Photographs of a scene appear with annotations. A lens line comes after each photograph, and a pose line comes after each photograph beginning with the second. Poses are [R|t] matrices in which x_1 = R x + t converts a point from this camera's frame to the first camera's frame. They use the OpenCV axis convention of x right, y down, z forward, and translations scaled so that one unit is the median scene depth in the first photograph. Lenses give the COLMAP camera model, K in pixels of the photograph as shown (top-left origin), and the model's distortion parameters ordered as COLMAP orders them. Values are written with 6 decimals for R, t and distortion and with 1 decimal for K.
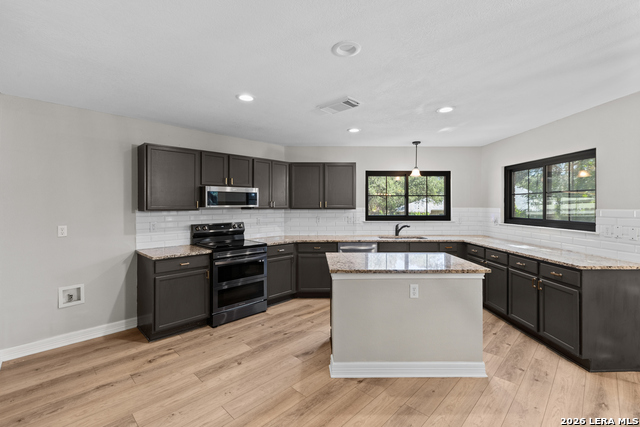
lens RADIAL K [[286.8, 0, 319.1], [0, 286.8, 203.7], [0, 0, 1]] dist [0.004600, -0.001148]
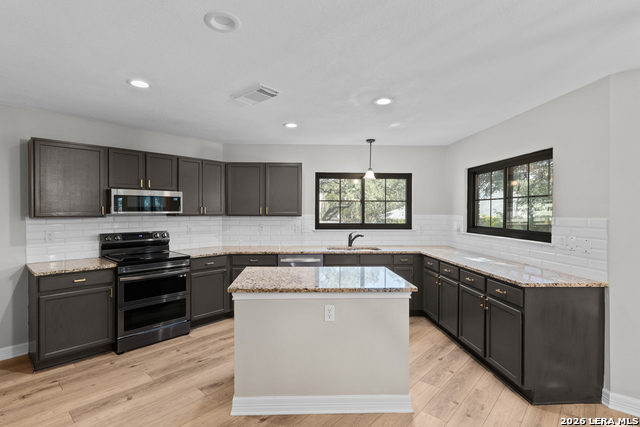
lens RADIAL K [[313.6, 0, 314.1], [0, 313.6, 212.7], [0, 0, 1]] dist [0.002129, 0.000345]
pose [[0.999753, 0.002748, 0.022057, 0.194231], [-0.002971, 0.999945, 0.010051, -0.001766], [-0.022029, -0.010114, 0.999706, 0.053995]]
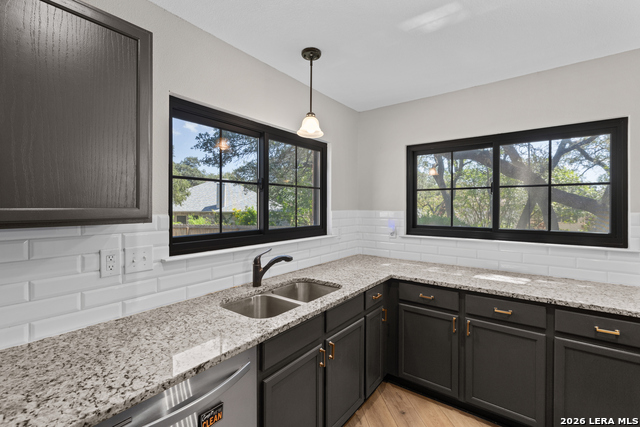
lens RADIAL K [[286.8, 0, 310.4], [0, 286.8, 205.4], [0, 0, 1]] dist [0.004600, -0.001148]
pose [[0.629845, 0.004765, 0.776706, 0.026711], [-0.005761, 0.999982, -0.001463, 0.006647], [-0.776699, -0.003553, 0.629862, 0.984324]]
